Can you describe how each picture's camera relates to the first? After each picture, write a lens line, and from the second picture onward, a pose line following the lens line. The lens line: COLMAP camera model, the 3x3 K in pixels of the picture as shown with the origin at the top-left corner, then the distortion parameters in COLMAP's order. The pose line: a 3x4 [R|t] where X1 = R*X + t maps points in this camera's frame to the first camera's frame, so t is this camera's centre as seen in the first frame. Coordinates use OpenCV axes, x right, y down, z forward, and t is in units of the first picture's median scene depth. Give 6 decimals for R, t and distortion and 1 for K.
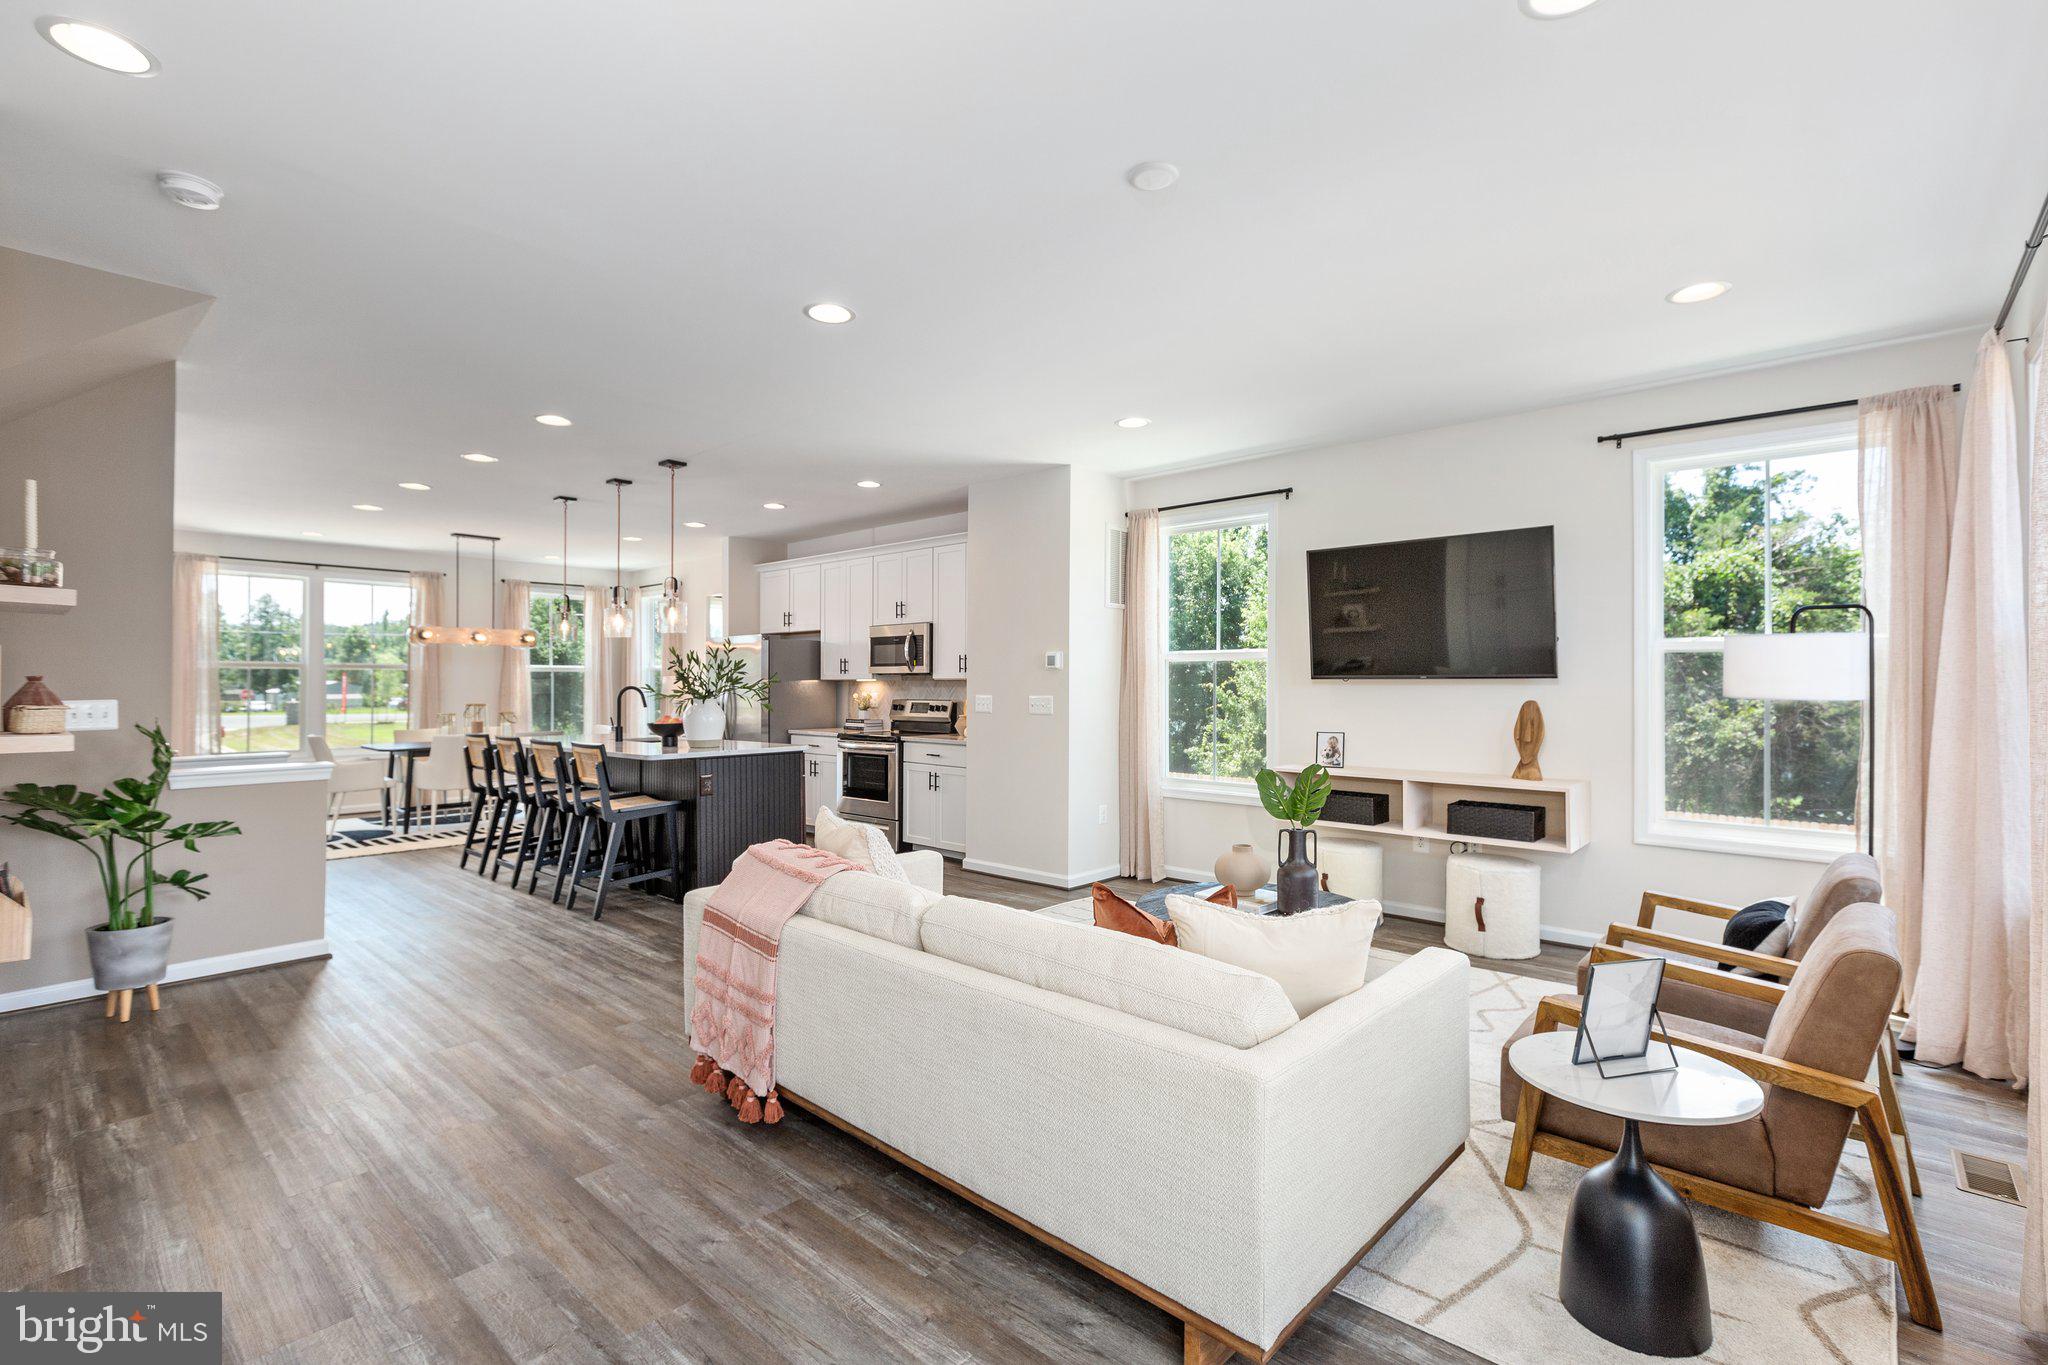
lens RADIAL K [[928.6, 0, 1024.0], [0, 928.6, 682.5], [0, 0, 1]] dist [0.001235, -0.000510]
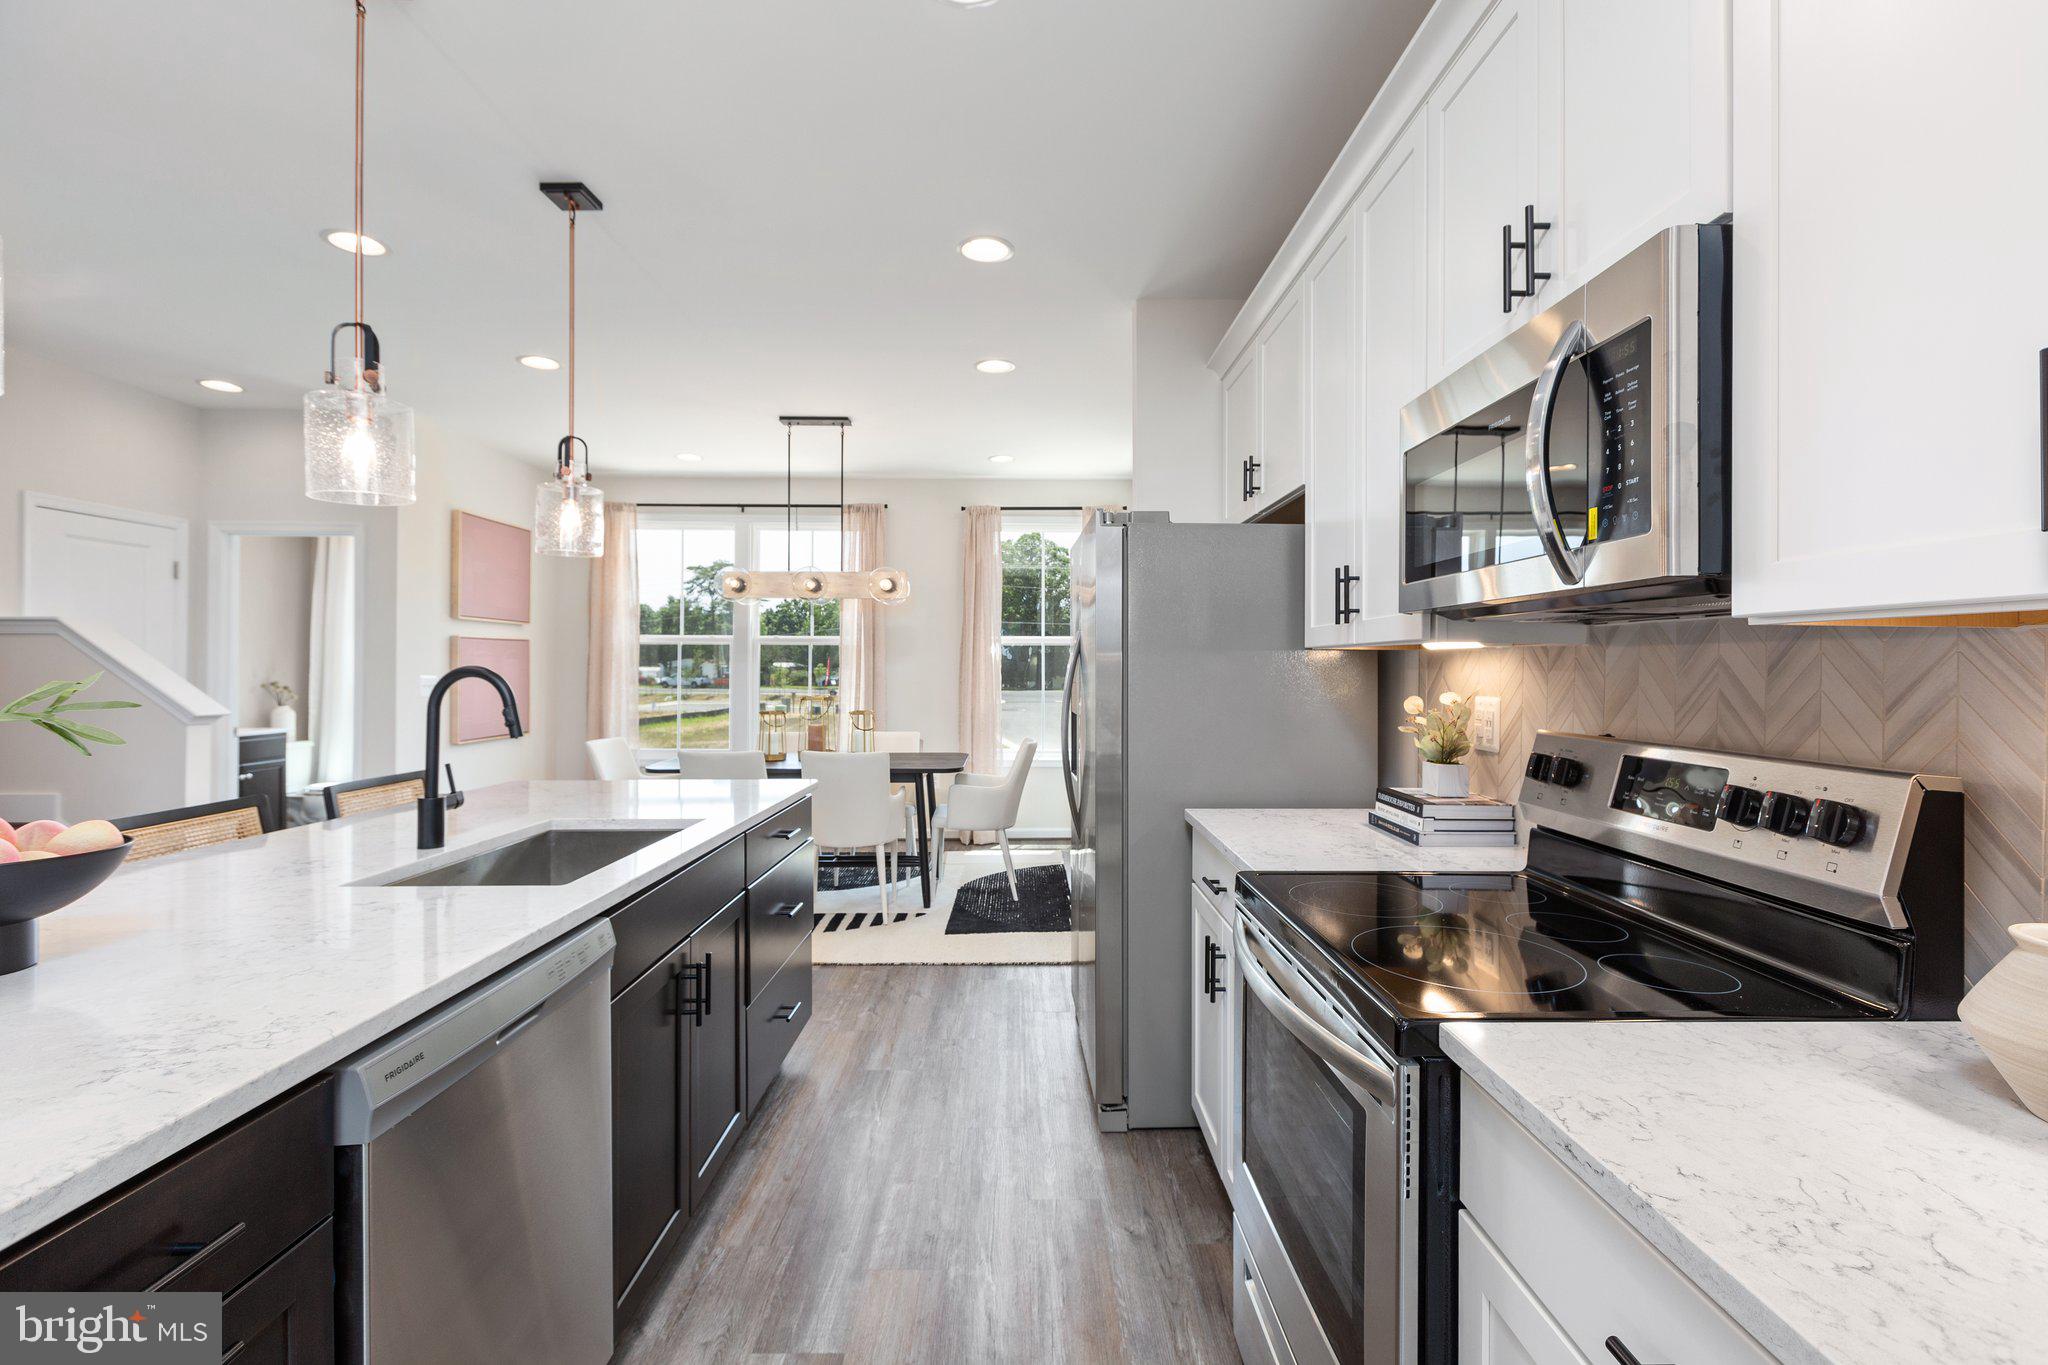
lens RADIAL K [[930.4, 0, 1023.8], [0, 930.4, 659.1], [0, 0, 1]] dist [-0.000822, -0.000323]
pose [[0.686031, -0.005920, -0.727548, -0.087373], [0.001778, 0.999978, -0.006461, 0.003502], [0.727570, 0.003139, 0.686026, 1.038463]]
